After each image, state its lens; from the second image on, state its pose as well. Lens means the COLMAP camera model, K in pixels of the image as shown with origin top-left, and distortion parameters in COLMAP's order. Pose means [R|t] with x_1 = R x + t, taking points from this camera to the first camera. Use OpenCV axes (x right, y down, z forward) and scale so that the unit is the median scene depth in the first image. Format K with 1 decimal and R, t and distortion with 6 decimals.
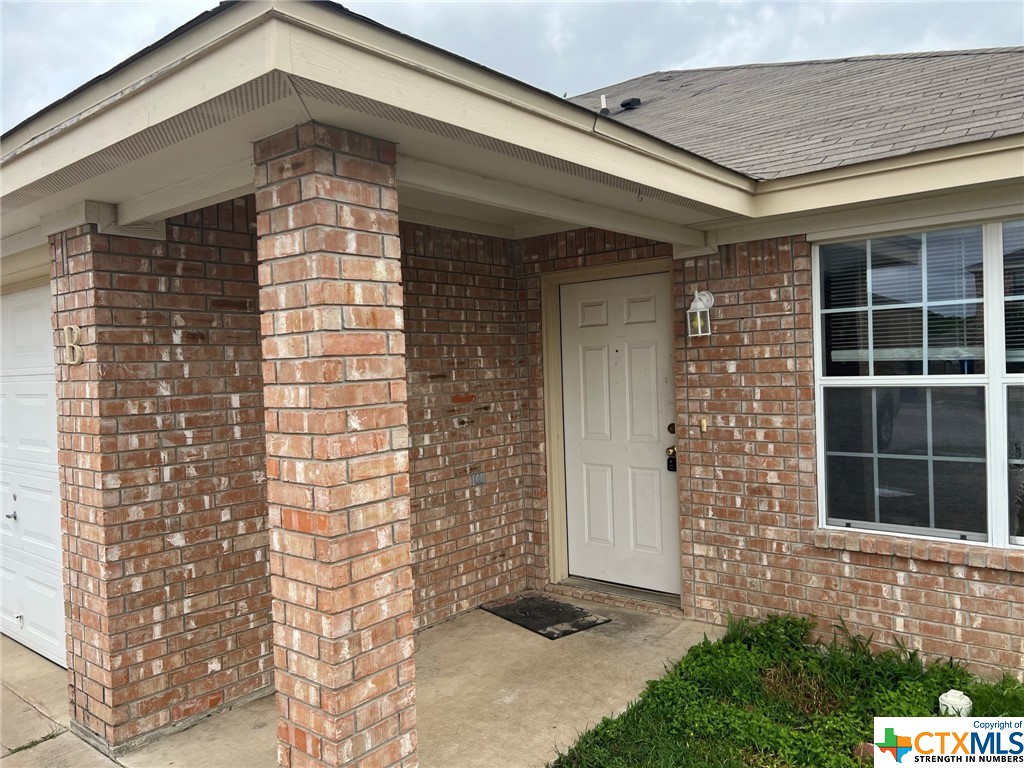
lens RADIAL K [[771.3, 0, 514.1], [0, 771.3, 381.9], [0, 0, 1]] dist [0.027578, -0.025336]
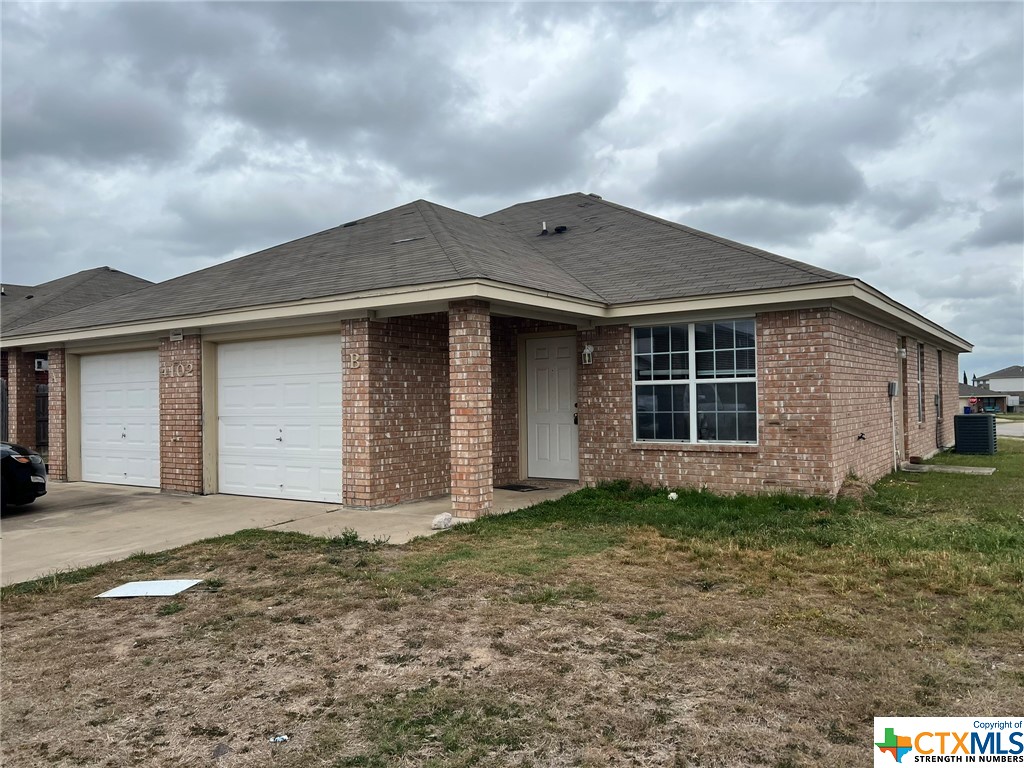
lens RADIAL K [[771.3, 0, 511.3], [0, 771.3, 385.0], [0, 0, 1]] dist [0.027578, -0.025336]
pose [[0.996070, 0.018654, 0.086583, -0.233429], [-0.014834, 0.998897, -0.044561, 0.135817], [-0.087319, 0.043102, 0.995248, -1.584636]]
